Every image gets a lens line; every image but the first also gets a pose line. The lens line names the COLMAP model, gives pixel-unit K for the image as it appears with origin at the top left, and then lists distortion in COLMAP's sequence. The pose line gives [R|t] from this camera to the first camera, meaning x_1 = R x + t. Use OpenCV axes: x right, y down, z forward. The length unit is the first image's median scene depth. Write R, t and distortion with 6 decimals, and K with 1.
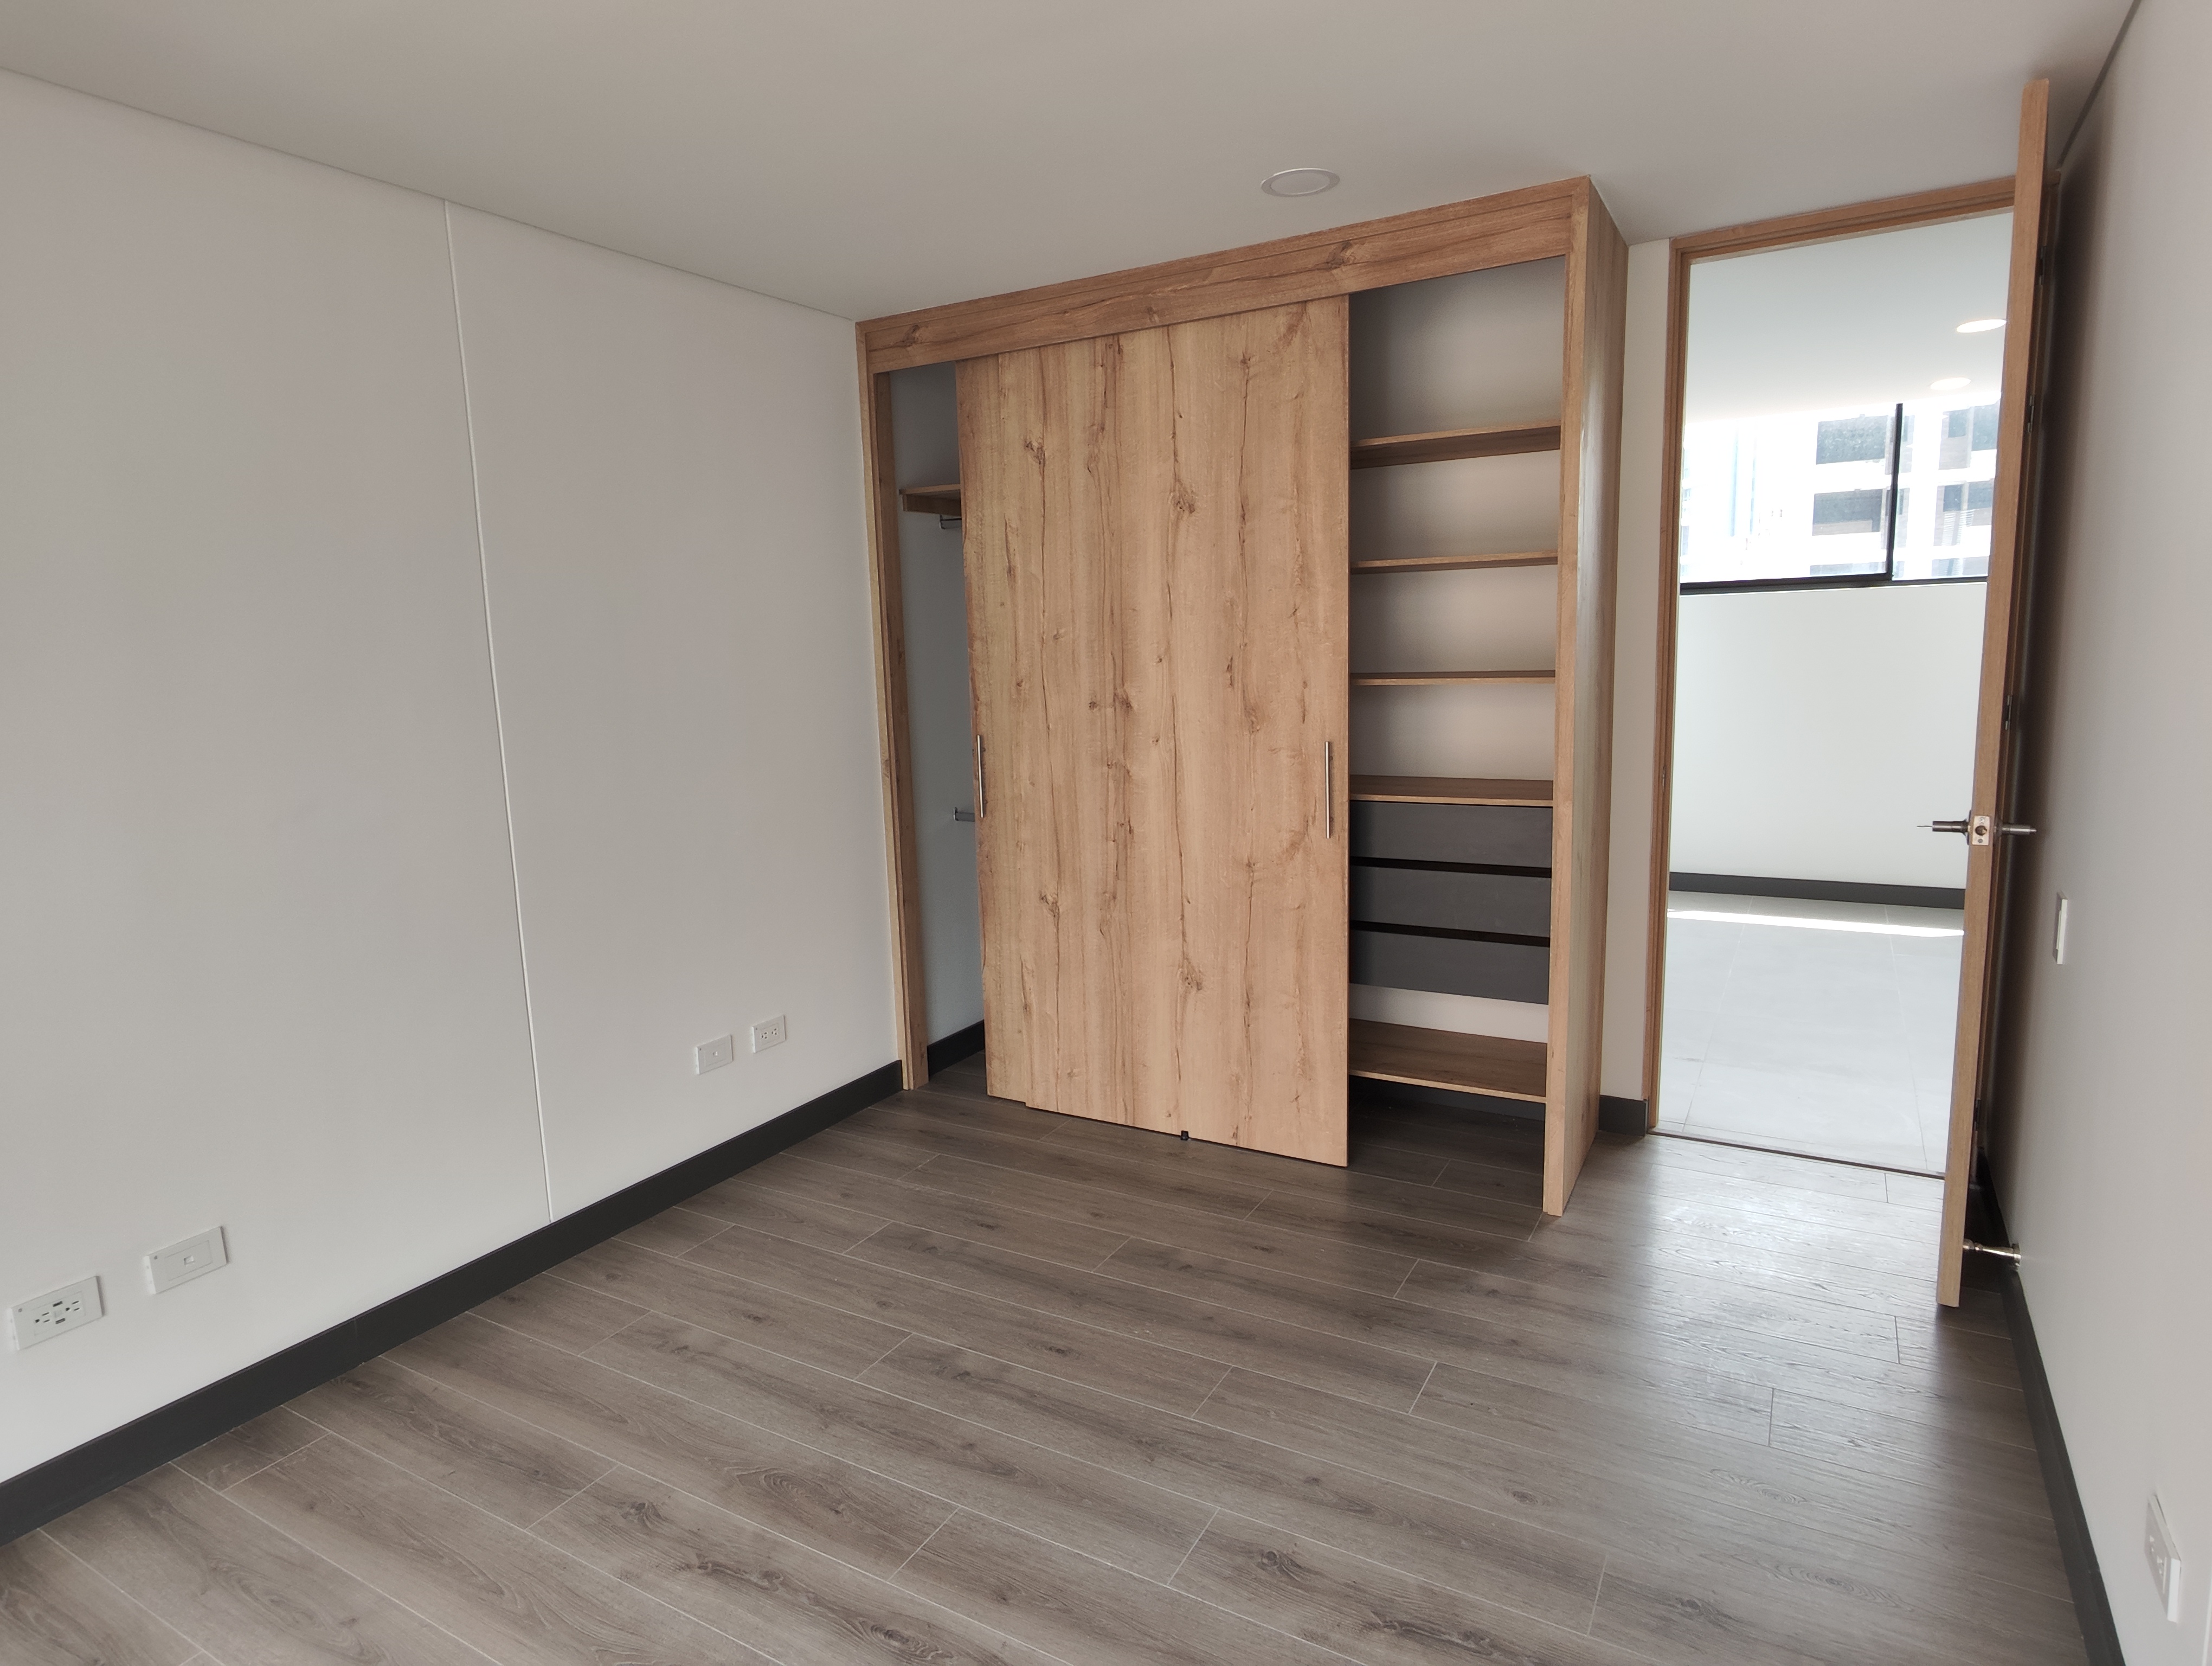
lens RADIAL K [[1254.2, 0, 1102.6], [0, 1254.2, 826.1], [0, 0, 1]] dist [-0.004848, 0.006322]
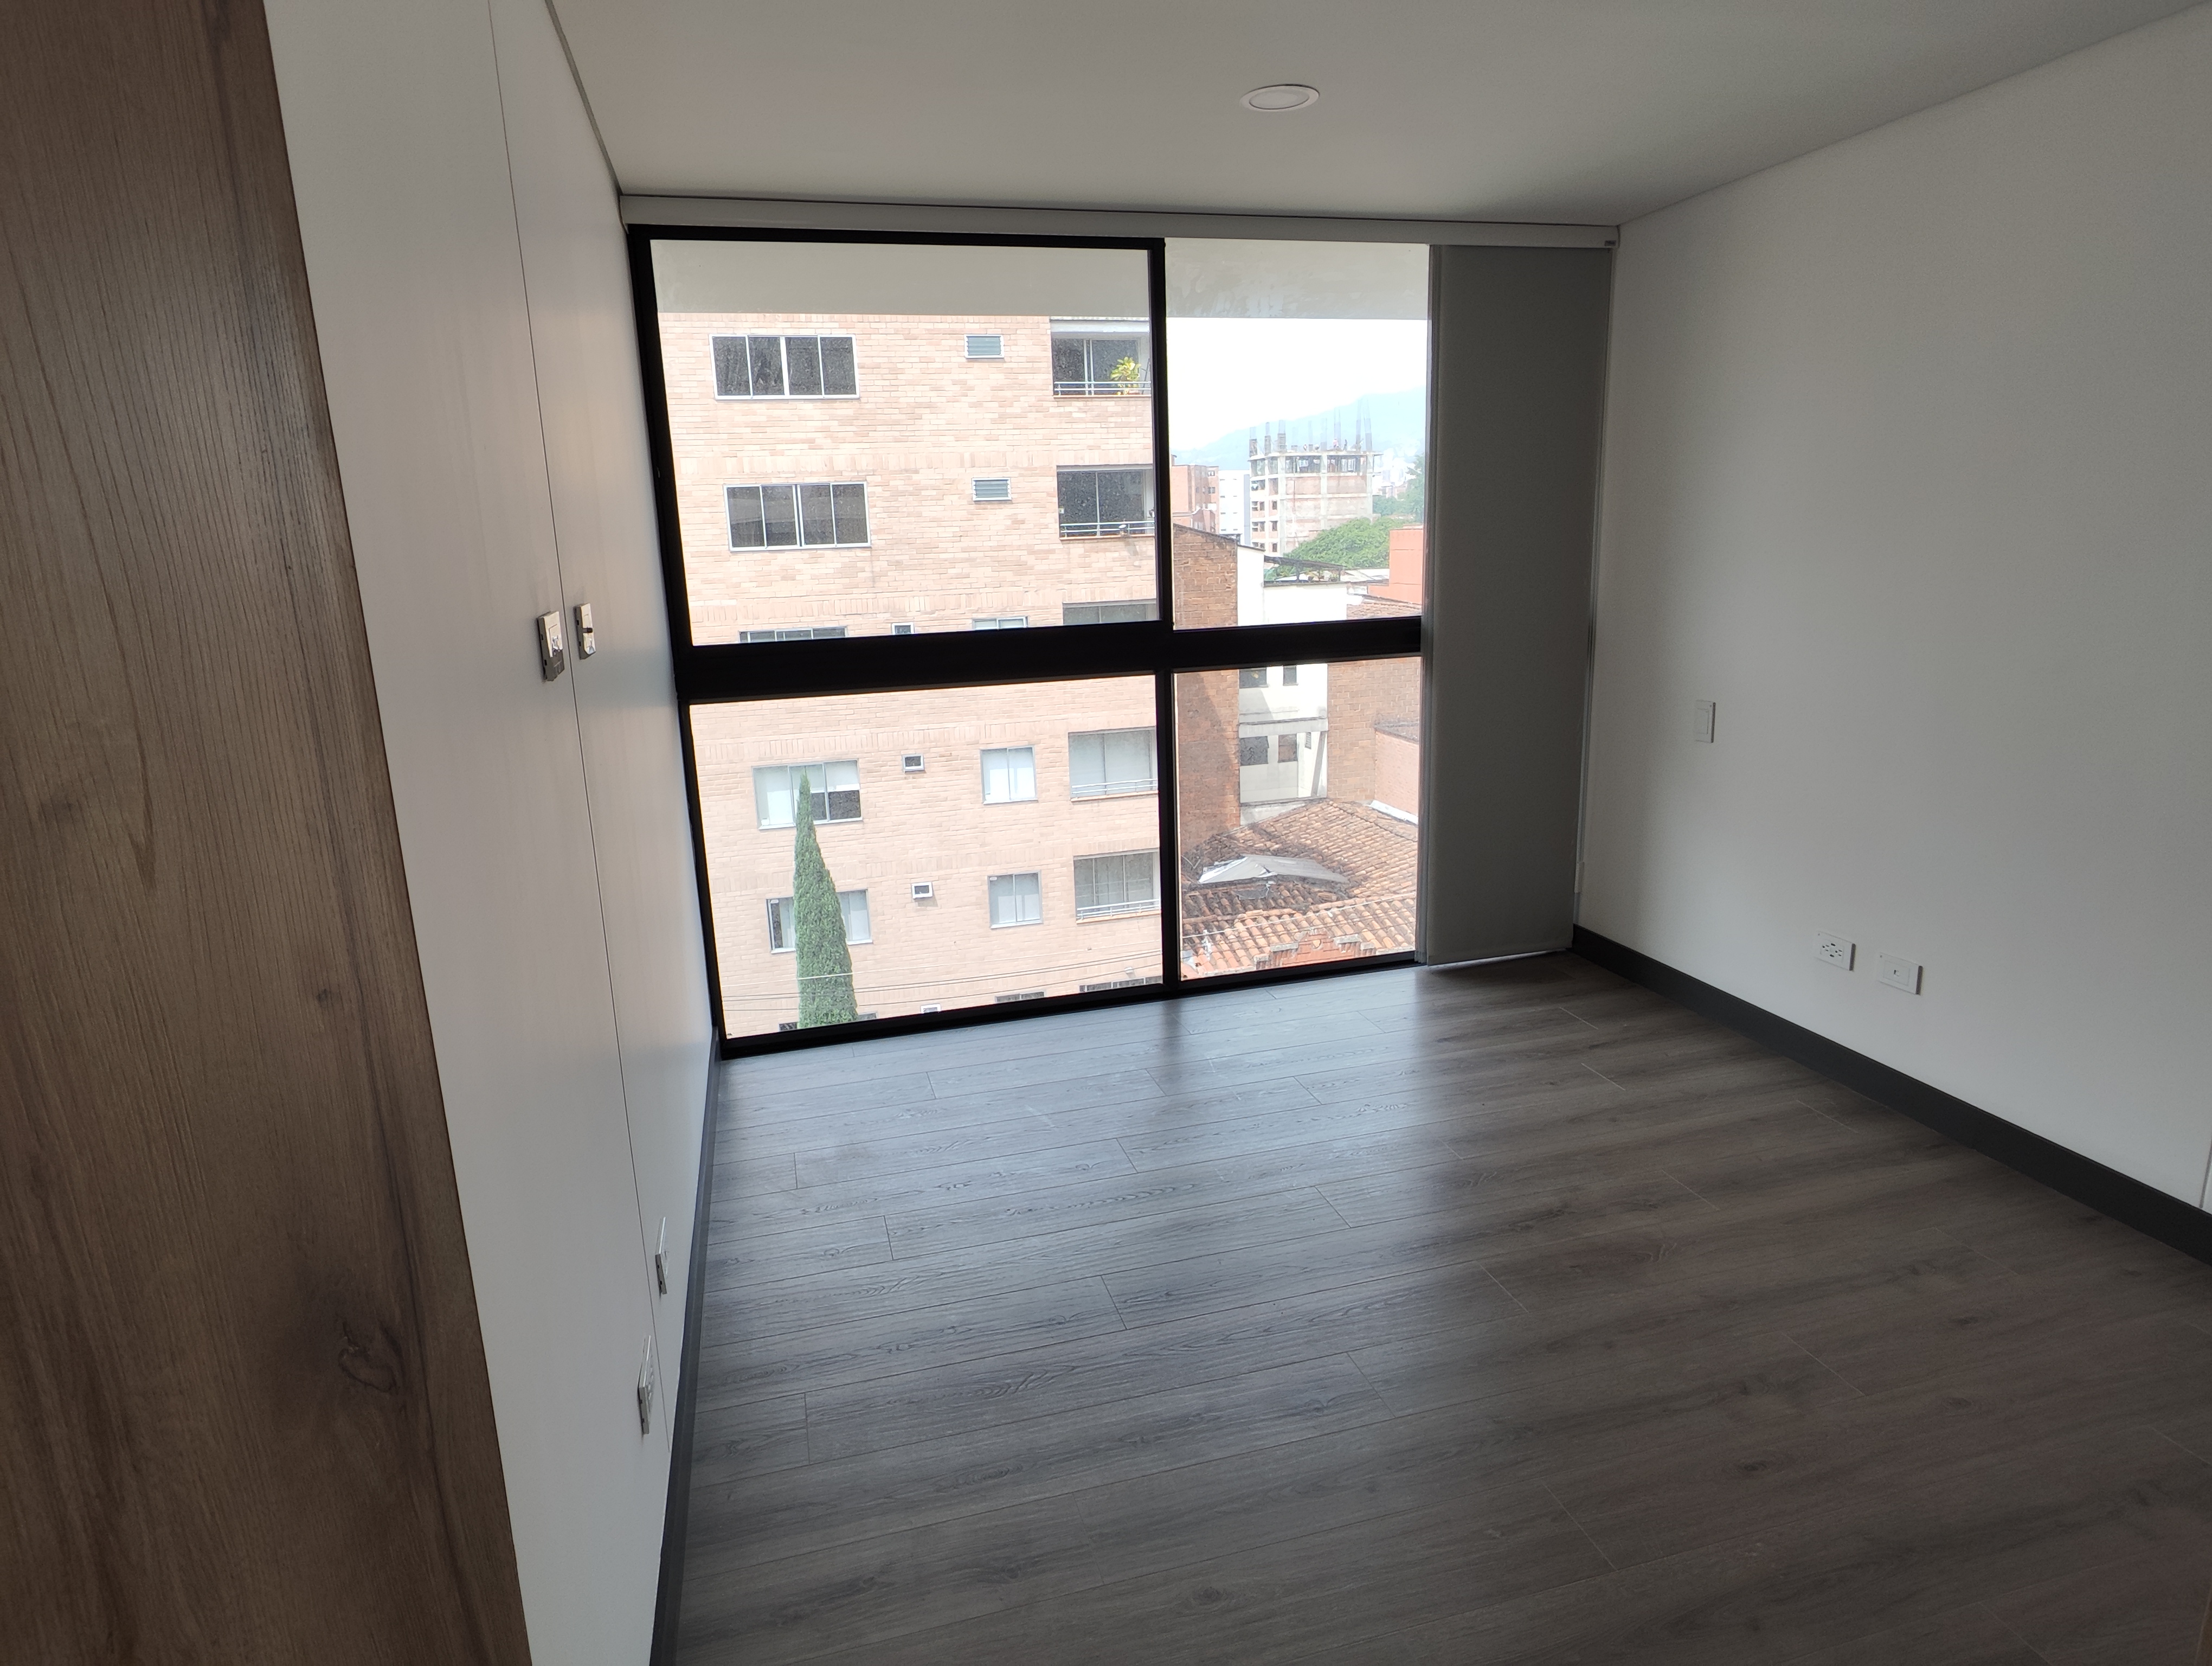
lens RADIAL K [[1264.2, 0, 1108.2], [0, 1264.2, 820.8], [0, 0, 1]] dist [-0.005754, 0.000653]
pose [[-0.696159, 0.215543, -0.684766, 0.773907], [-0.047073, 0.938103, 0.343142, -0.239654], [0.716343, 0.271115, -0.642923, 1.215797]]
